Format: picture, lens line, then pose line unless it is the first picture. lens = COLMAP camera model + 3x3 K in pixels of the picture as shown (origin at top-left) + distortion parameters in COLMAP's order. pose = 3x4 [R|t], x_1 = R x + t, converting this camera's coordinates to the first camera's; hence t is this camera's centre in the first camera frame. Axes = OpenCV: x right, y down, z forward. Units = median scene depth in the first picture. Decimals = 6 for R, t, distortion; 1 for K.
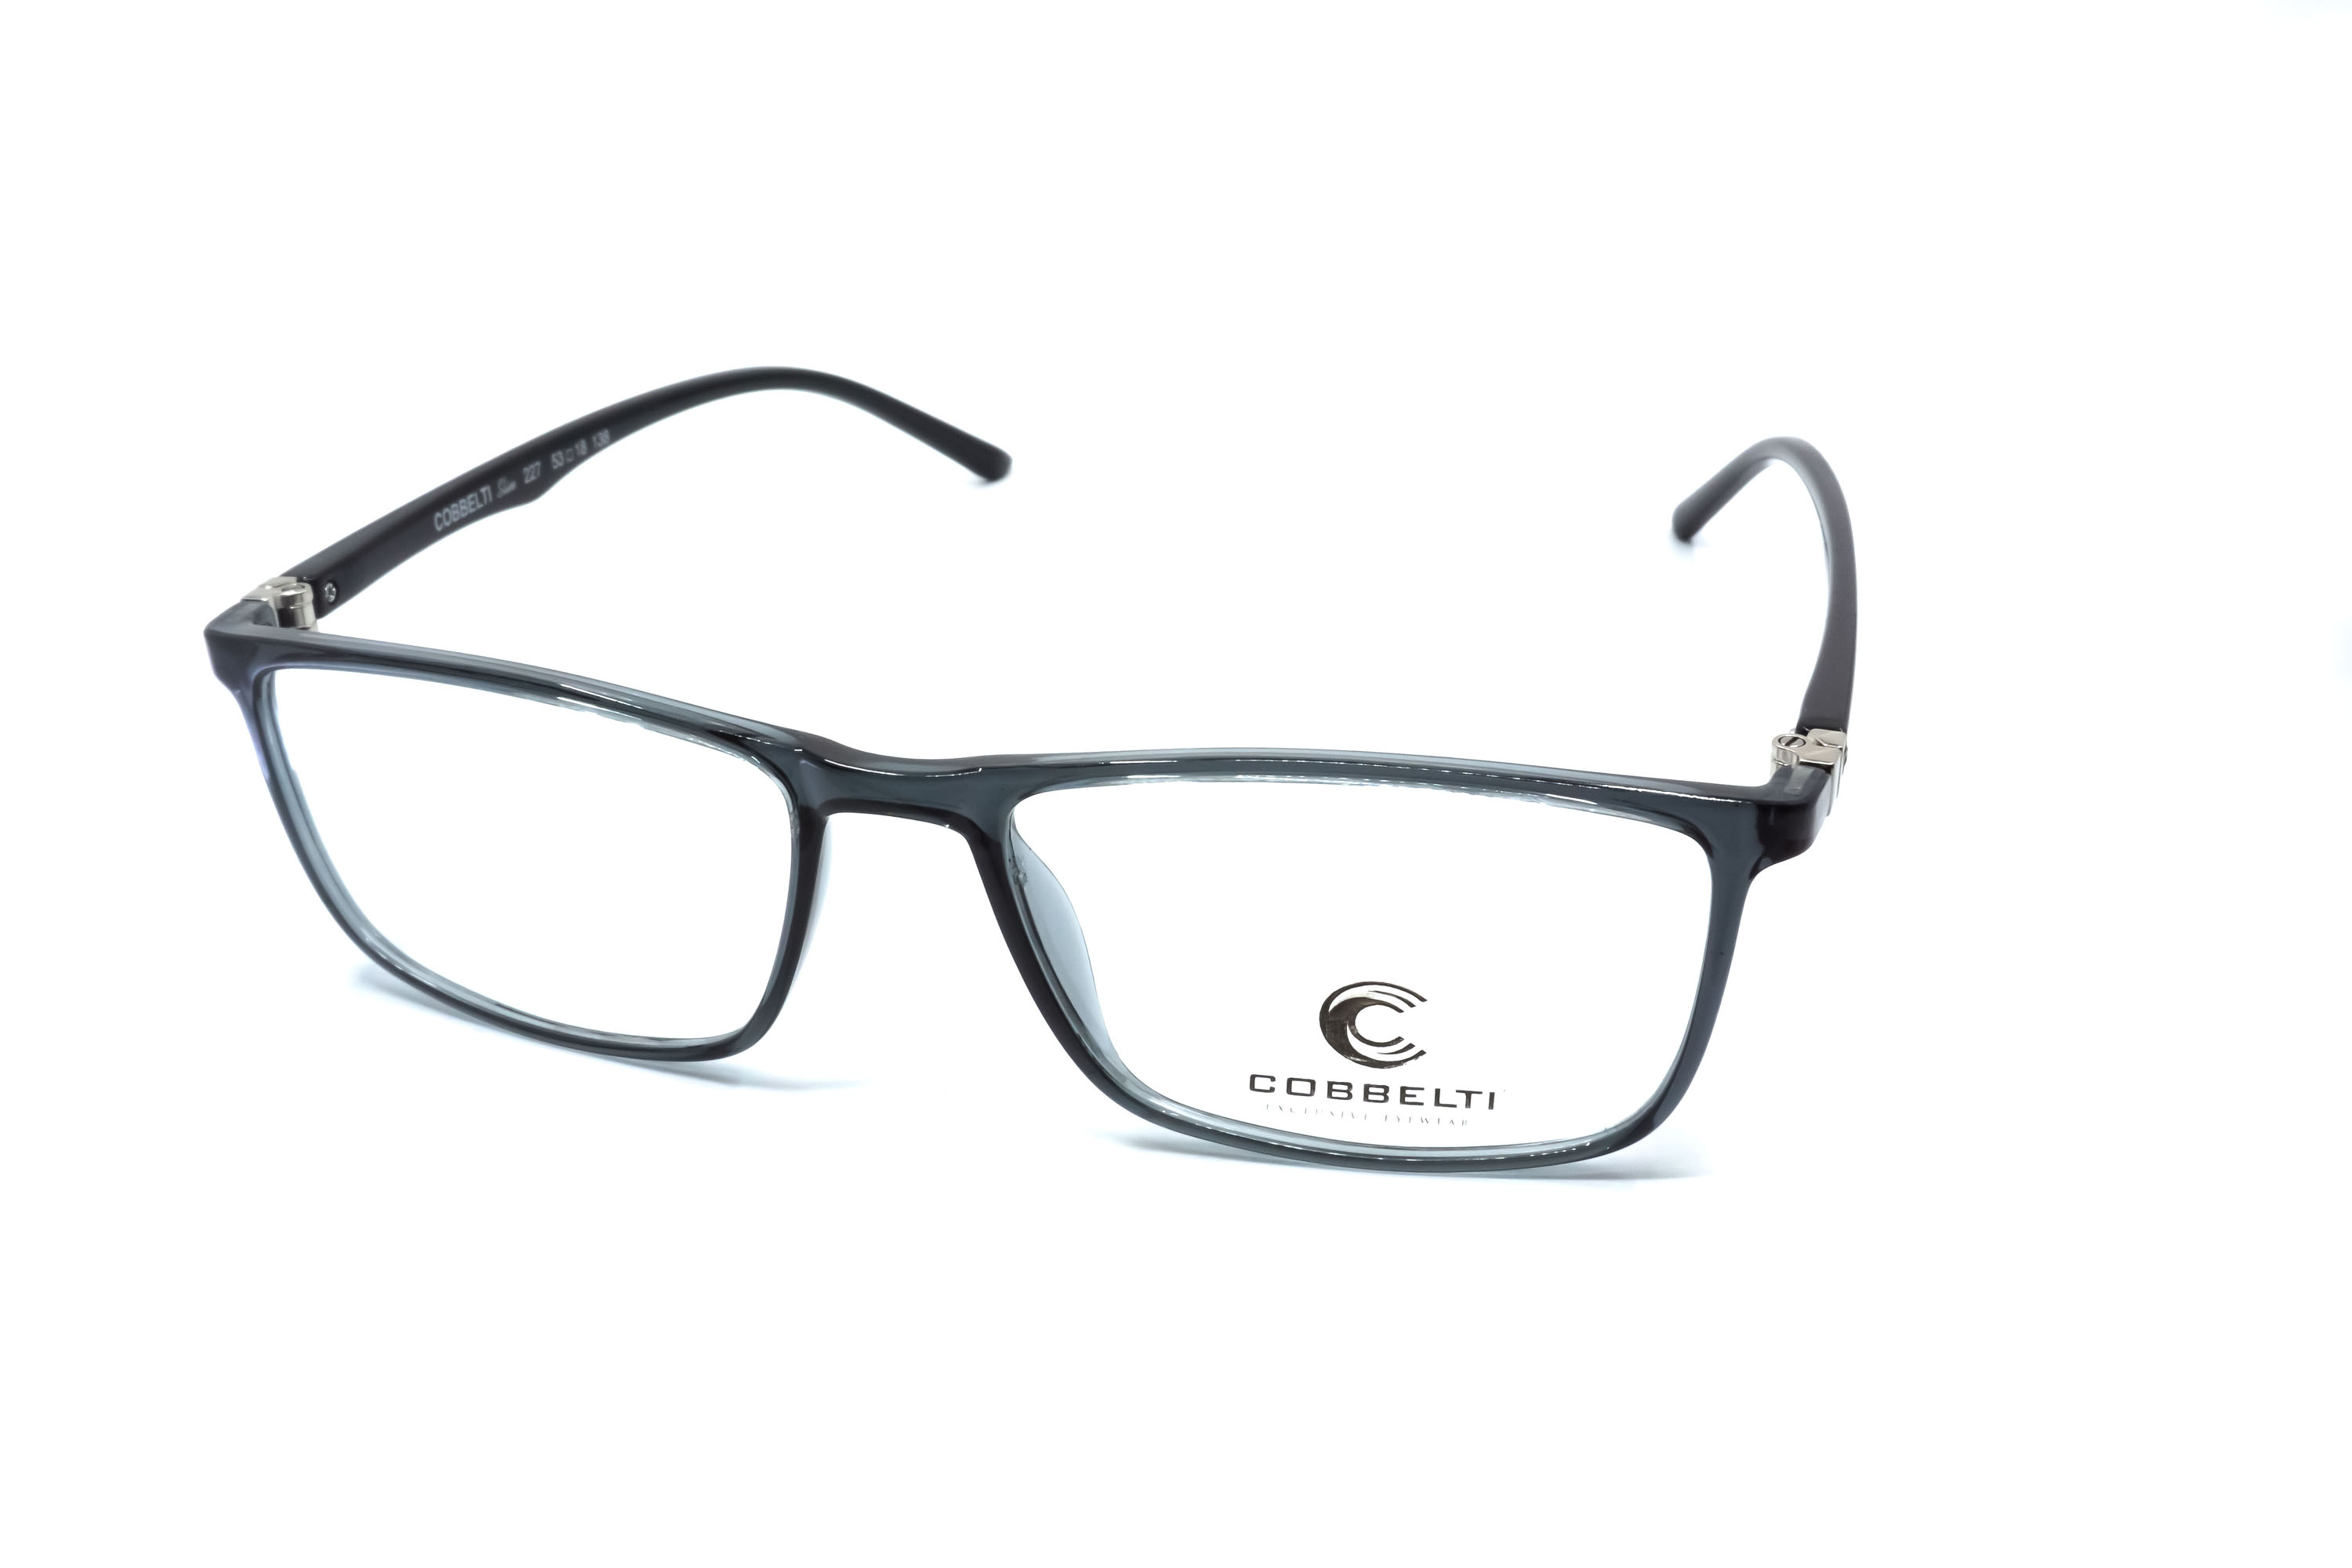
lens RADIAL K [[2618.1, 0, 1168.7], [0, 2618.1, 794.6], [0, 0, 1]] dist [0.029979, 0.000000]
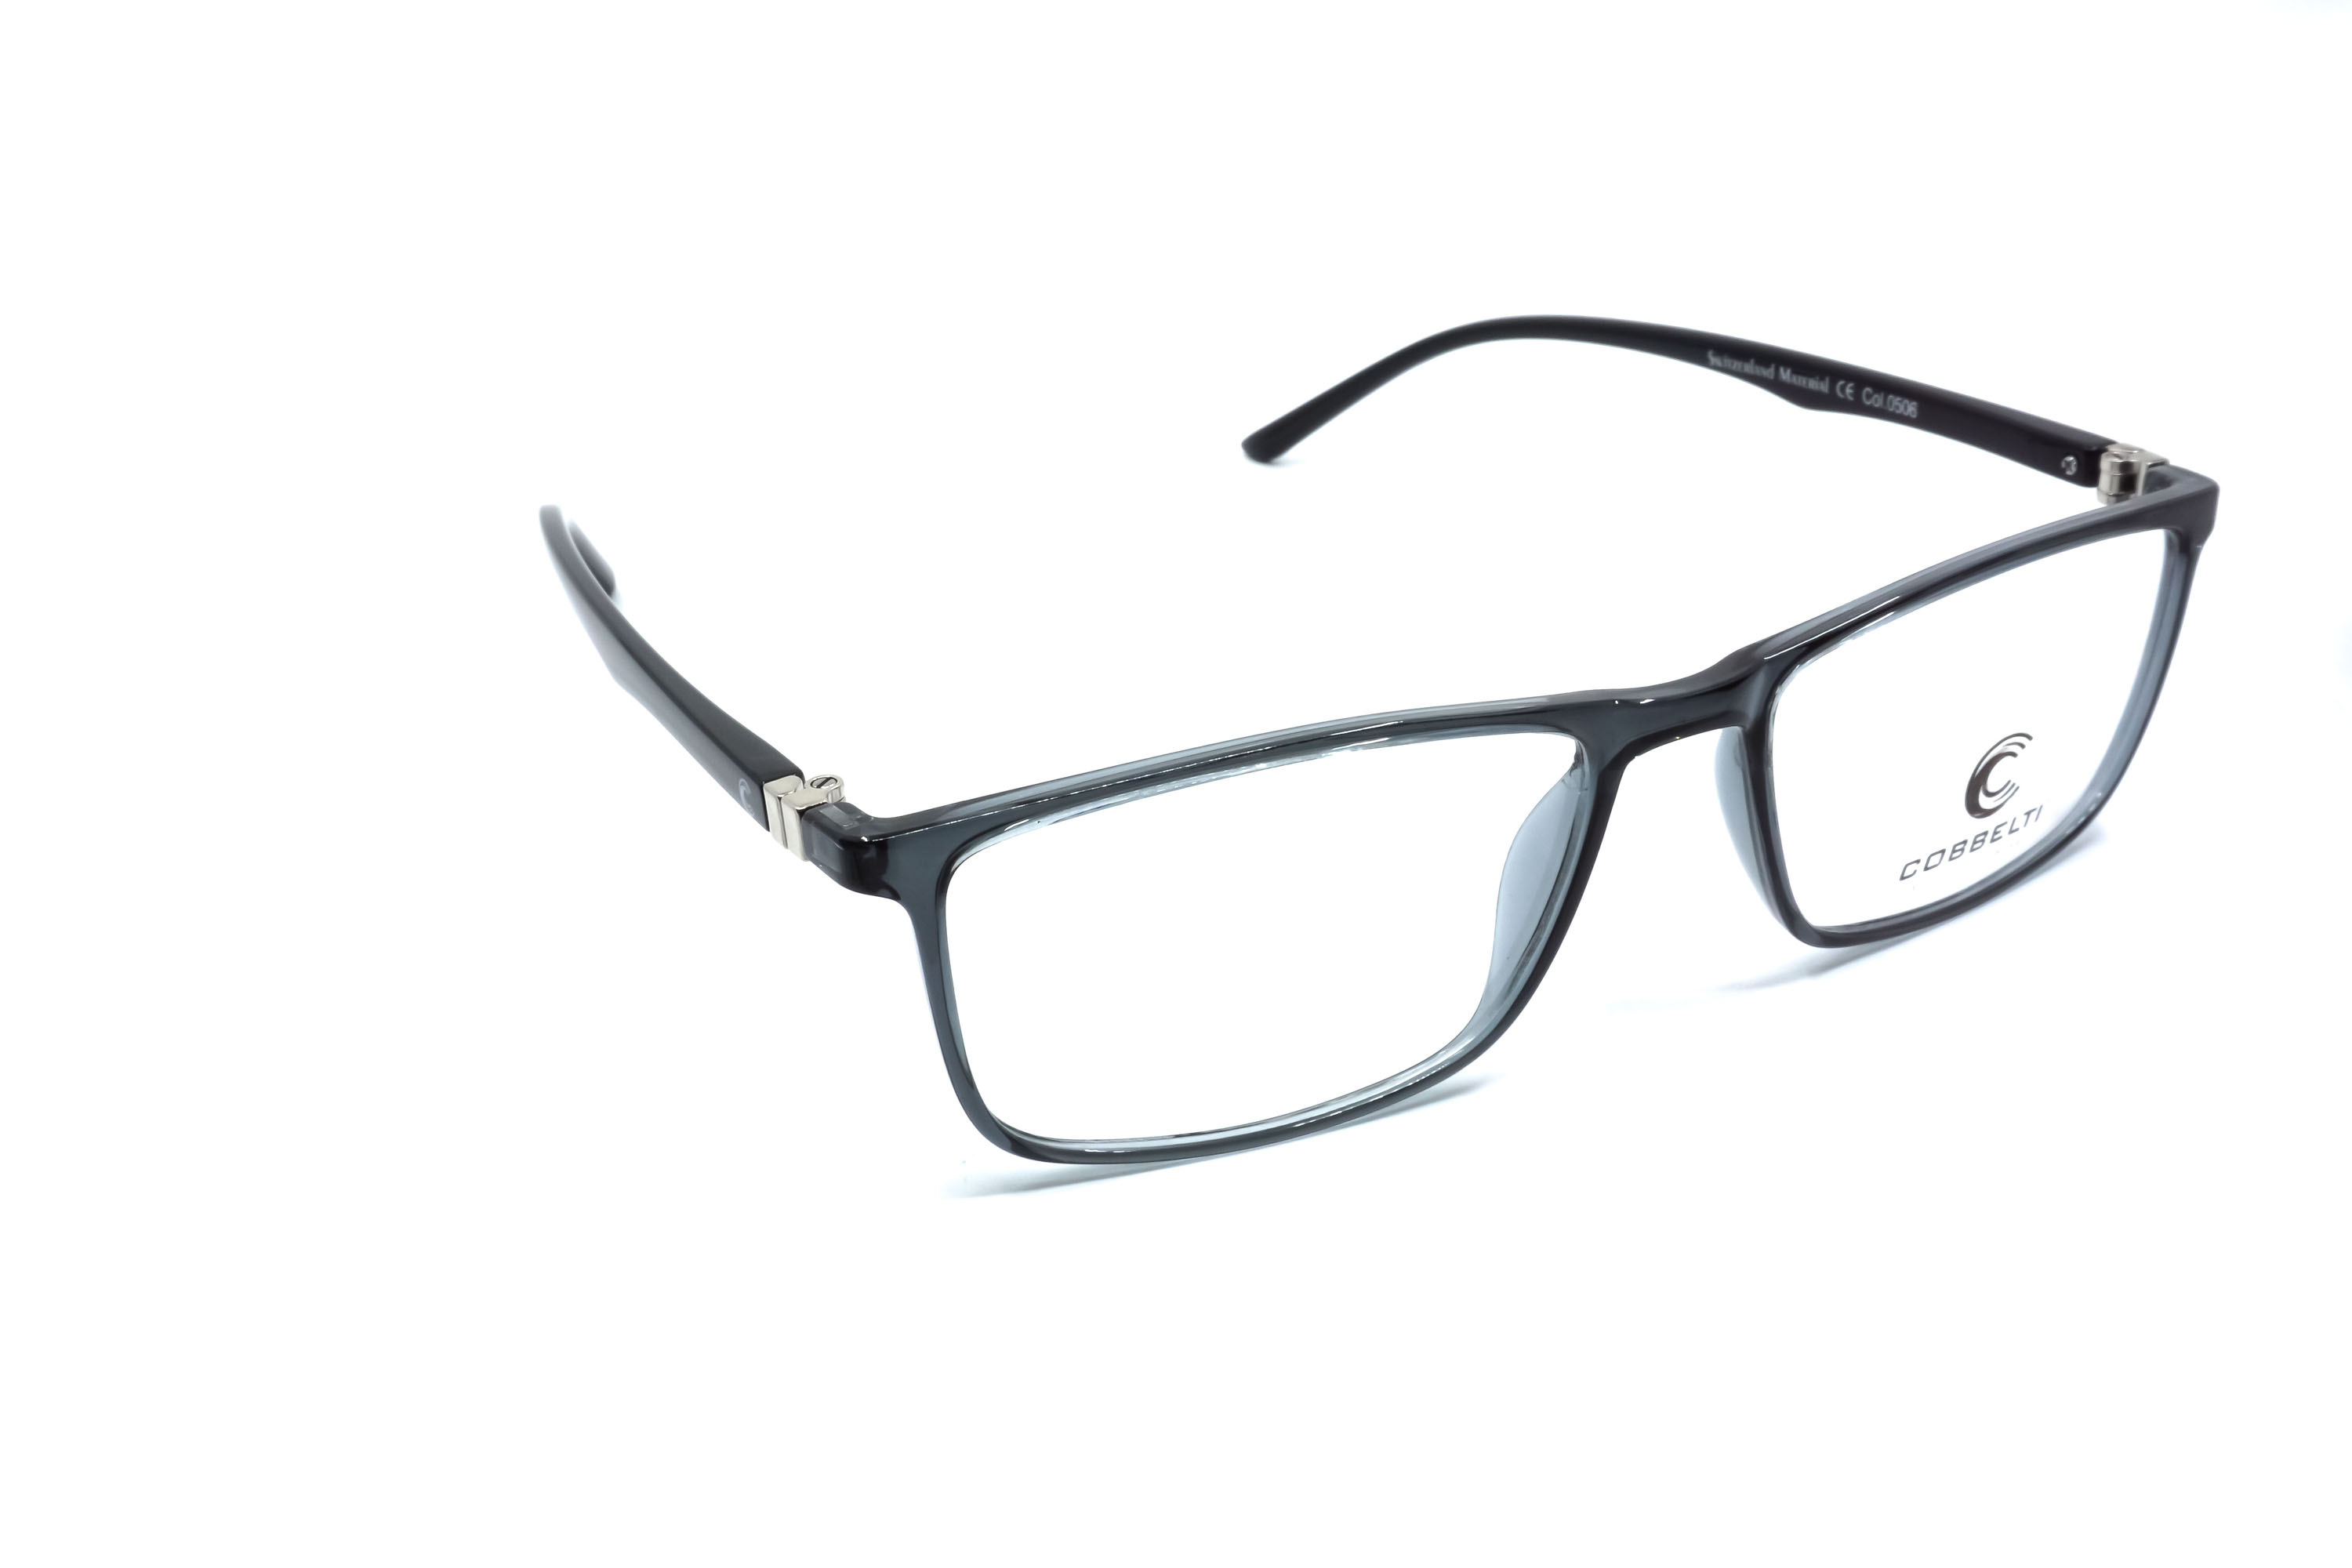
lens RADIAL K [[2618.1, 0, 1173.8], [0, 2618.1, 775.7], [0, 0, 1]] dist [0.029979, 0.000000]
pose [[0.702497, -0.308928, 0.641140, -0.909294], [0.331285, 0.939268, 0.089589, -0.135737], [-0.629879, 0.149464, 0.762177, 0.334654]]
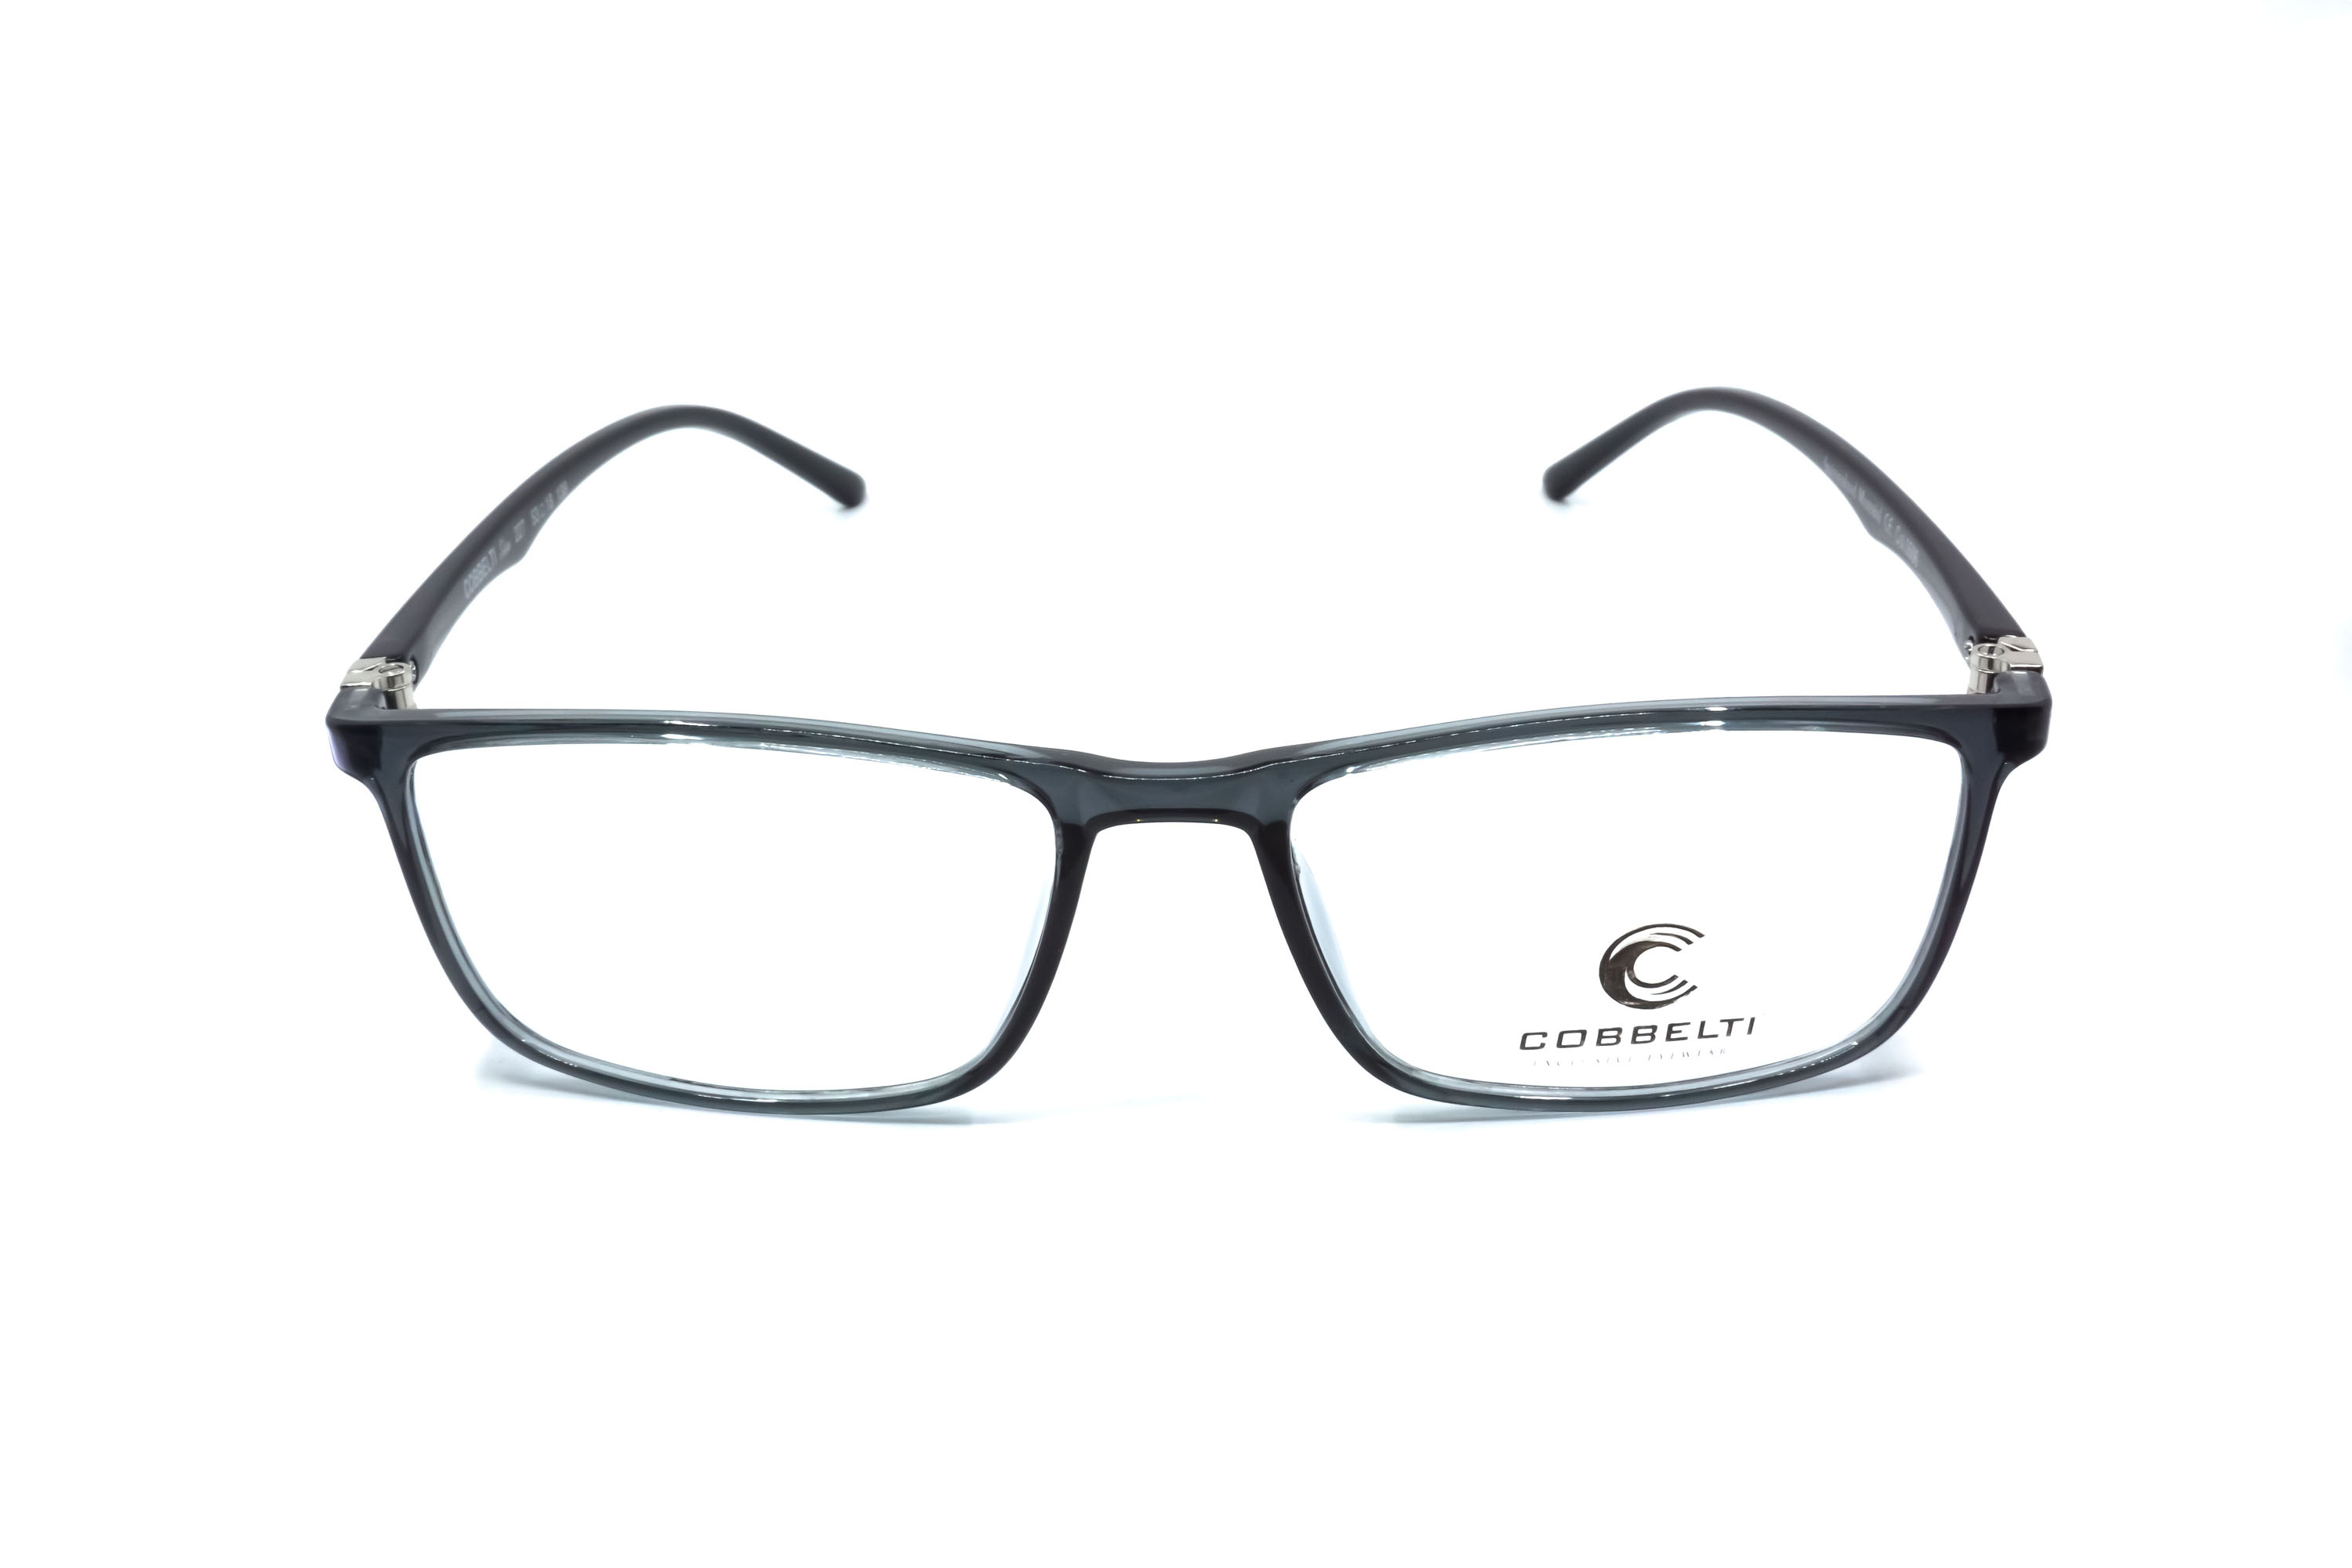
lens RADIAL K [[2618.1, 0, 1174.0], [0, 2618.1, 791.5], [0, 0, 1]] dist [0.029979, 0.000000]
pose [[0.965572, -0.116143, 0.232768, -0.329456], [0.118236, 0.992973, 0.004990, -0.008028], [-0.231712, 0.022704, 0.972520, 0.036508]]
